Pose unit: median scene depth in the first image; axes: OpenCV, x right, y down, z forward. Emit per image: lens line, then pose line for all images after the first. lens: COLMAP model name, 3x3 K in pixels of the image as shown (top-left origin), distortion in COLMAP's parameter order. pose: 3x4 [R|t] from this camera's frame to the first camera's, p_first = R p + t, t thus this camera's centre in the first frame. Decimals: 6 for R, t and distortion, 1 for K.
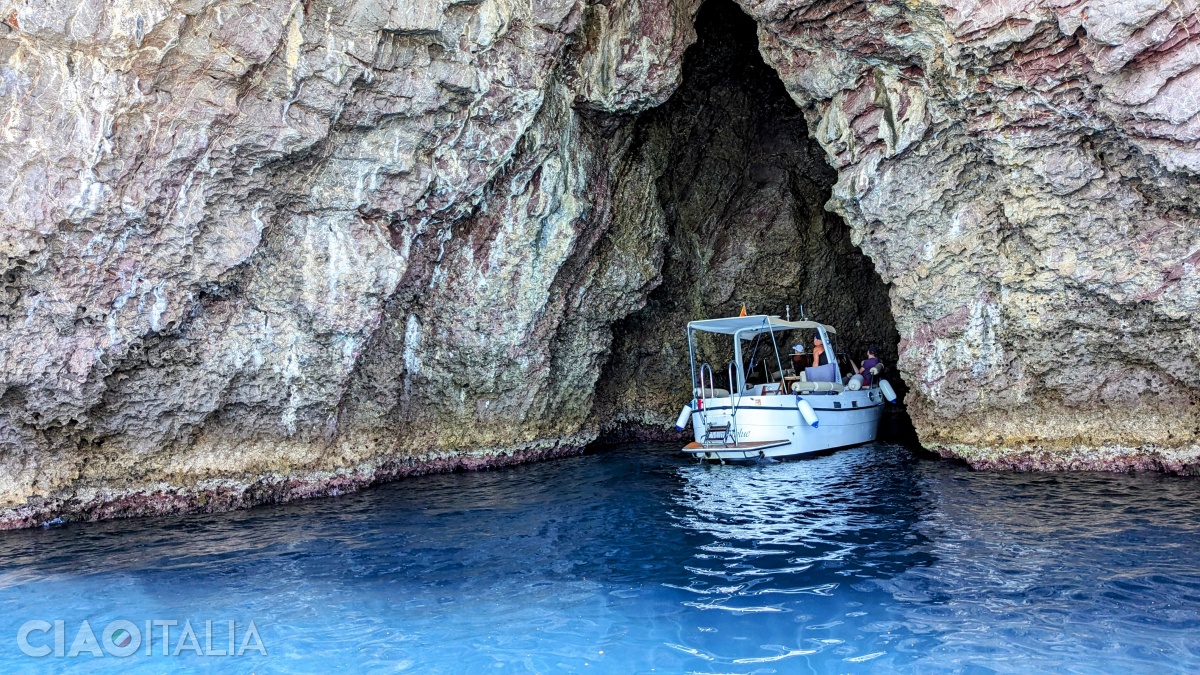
lens RADIAL K [[846.5, 0, 600.0], [0, 846.5, 337.5], [0, 0, 1]] dist [0.085647, -0.091765]
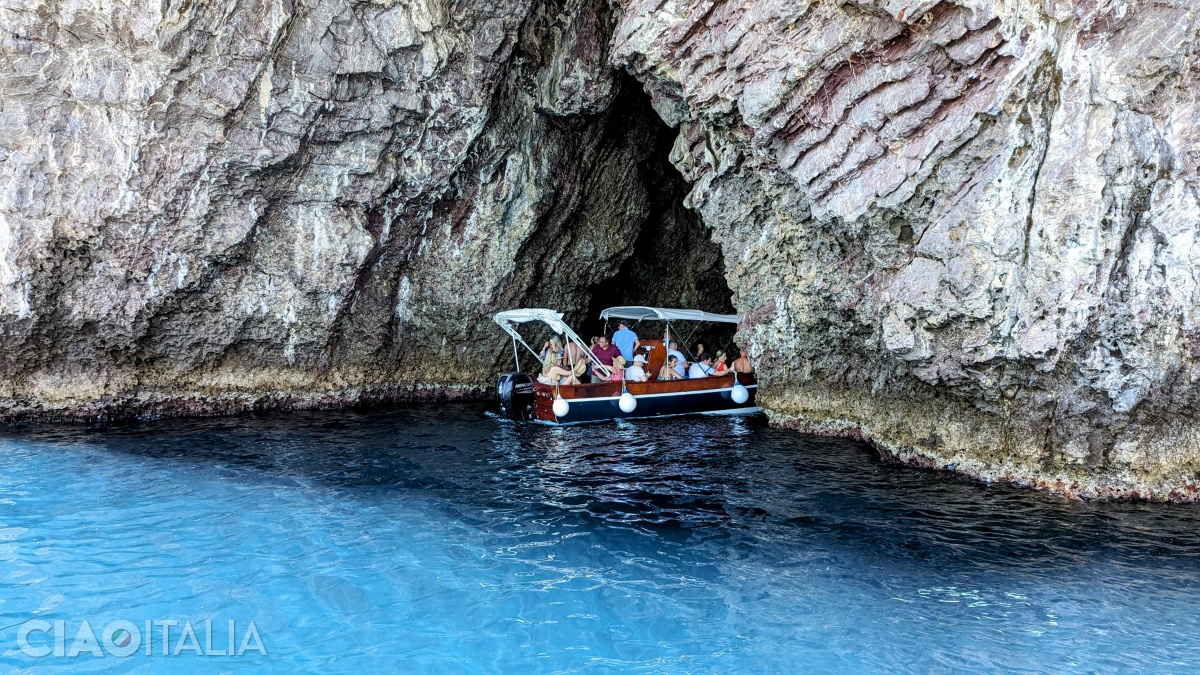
lens RADIAL K [[847.4, 0, 597.7], [0, 847.4, 331.9], [0, 0, 1]] dist [0.076156, -0.079938]
pose [[0.978922, 0.061952, -0.194613, 0.406797], [-0.047916, 0.995954, 0.076021, -0.069325], [0.198536, -0.065094, 0.977930, -0.249768]]
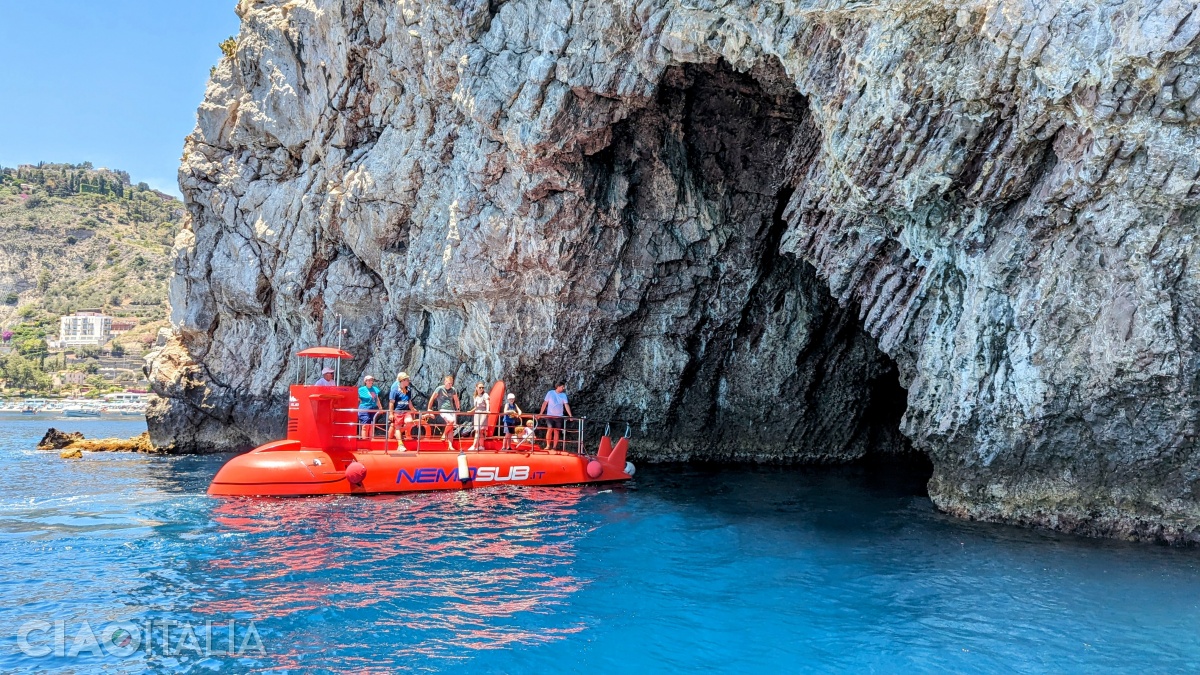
lens RADIAL K [[847.4, 0, 597.7], [0, 847.4, 331.9], [0, 0, 1]] dist [0.076156, -0.079938]
pose [[0.740898, 0.000467, -0.671617, 1.070867], [-0.005243, 0.999973, -0.005088, -0.149284], [0.671597, 0.007291, 0.740881, -0.733308]]
